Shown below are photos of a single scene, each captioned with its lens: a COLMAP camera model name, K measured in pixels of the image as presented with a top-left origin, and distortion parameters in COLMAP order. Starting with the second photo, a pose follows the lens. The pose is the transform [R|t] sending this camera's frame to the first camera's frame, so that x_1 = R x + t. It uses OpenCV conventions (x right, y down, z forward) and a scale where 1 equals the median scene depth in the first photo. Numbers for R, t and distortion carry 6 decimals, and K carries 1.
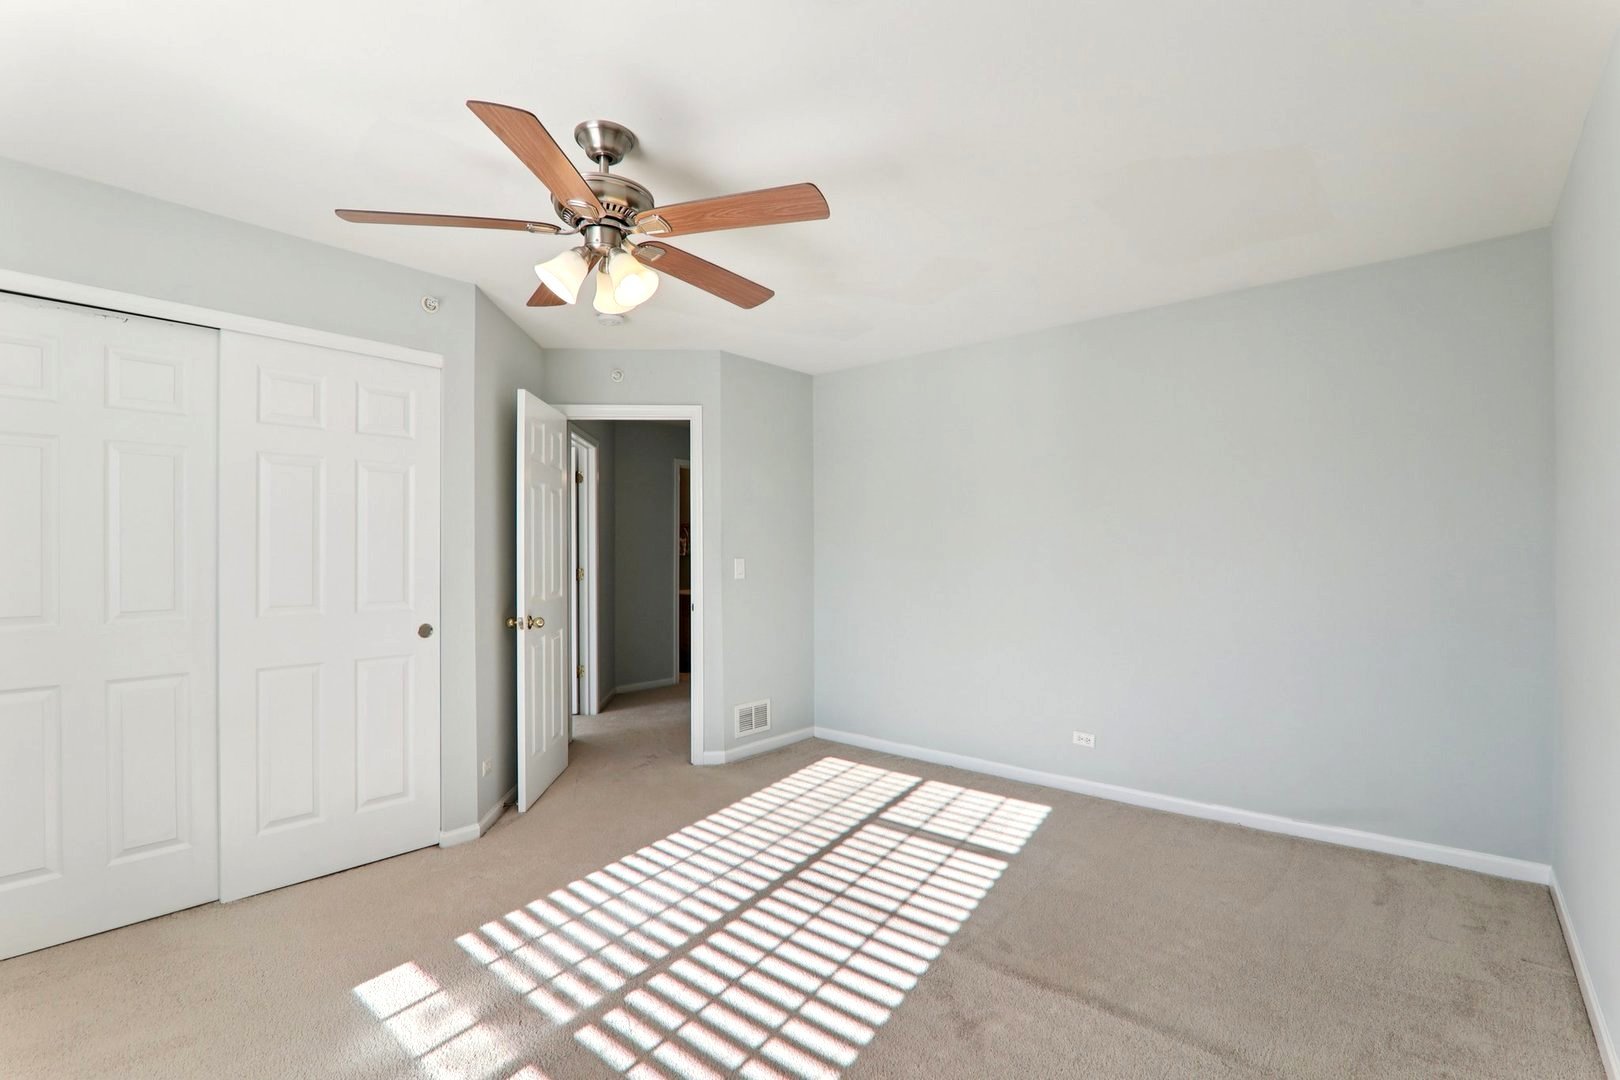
lens RADIAL K [[746.2, 0, 814.0], [0, 746.2, 544.8], [0, 0, 1]] dist [-0.018940, -0.001275]
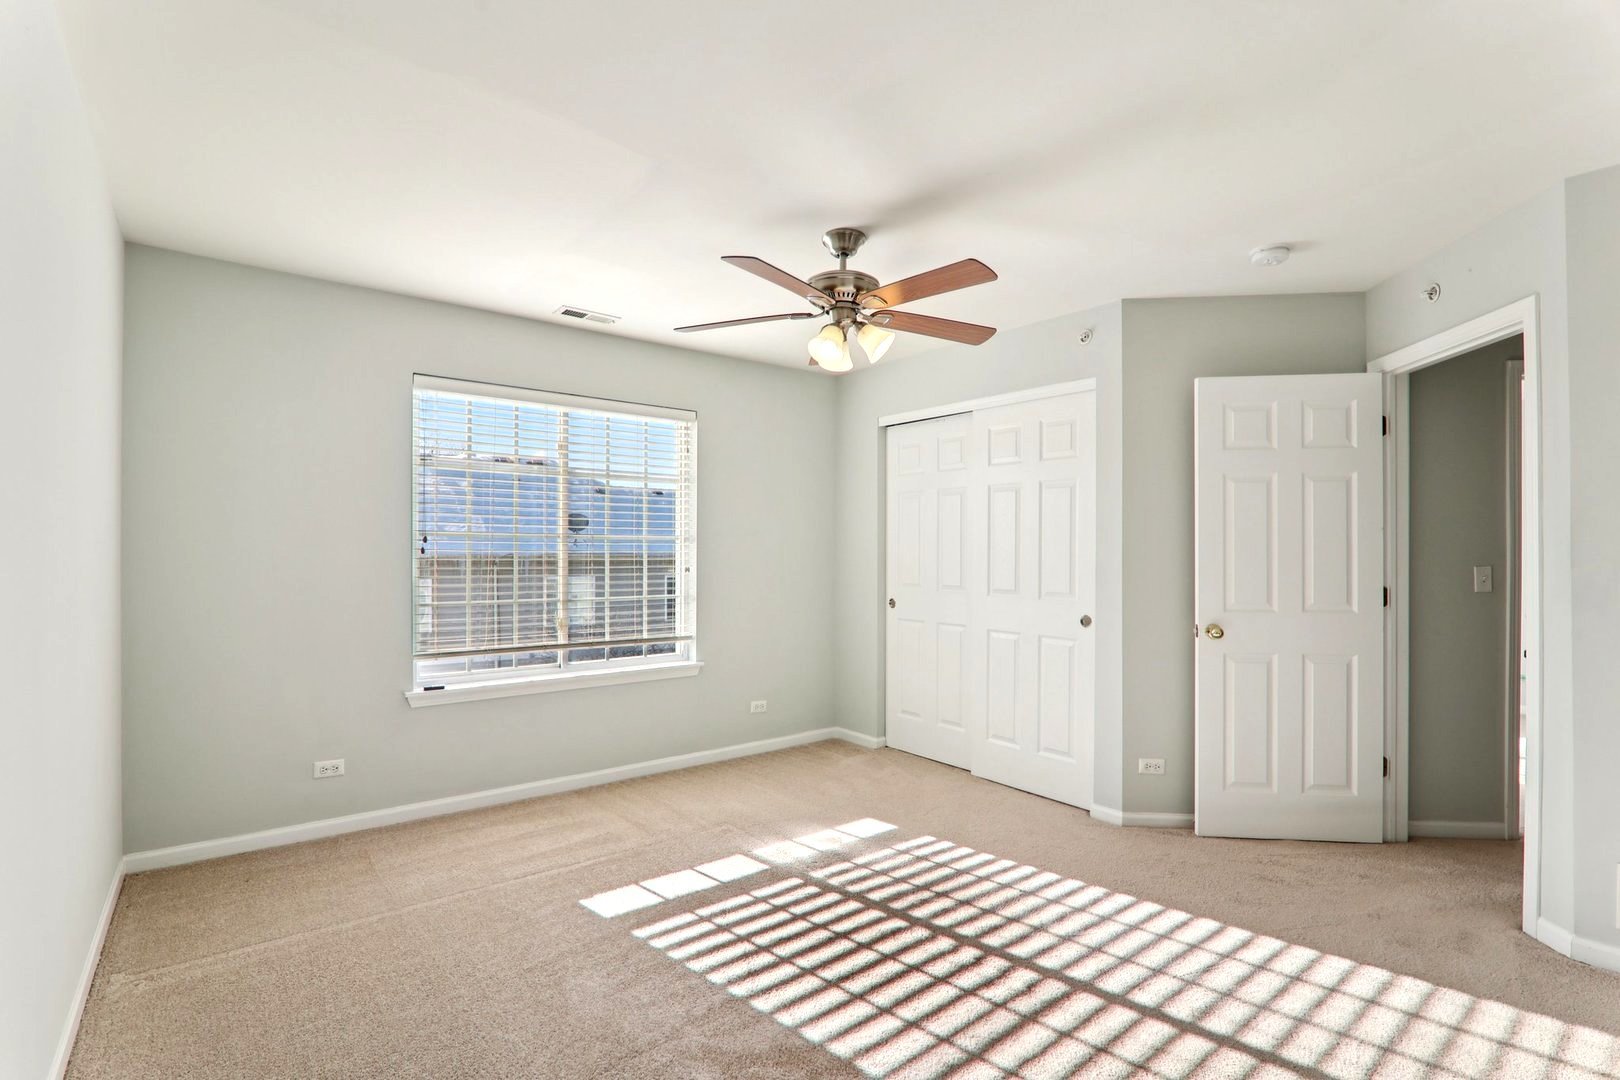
lens RADIAL K [[746.2, 0, 814.0], [0, 746.2, 544.8], [0, 0, 1]] dist [-0.018940, -0.001275]
pose [[-0.193304, -0.006715, -0.981116, 0.752302], [0.003467, 0.999966, -0.007527, 0.004679], [0.981133, -0.004857, -0.193274, 0.879761]]
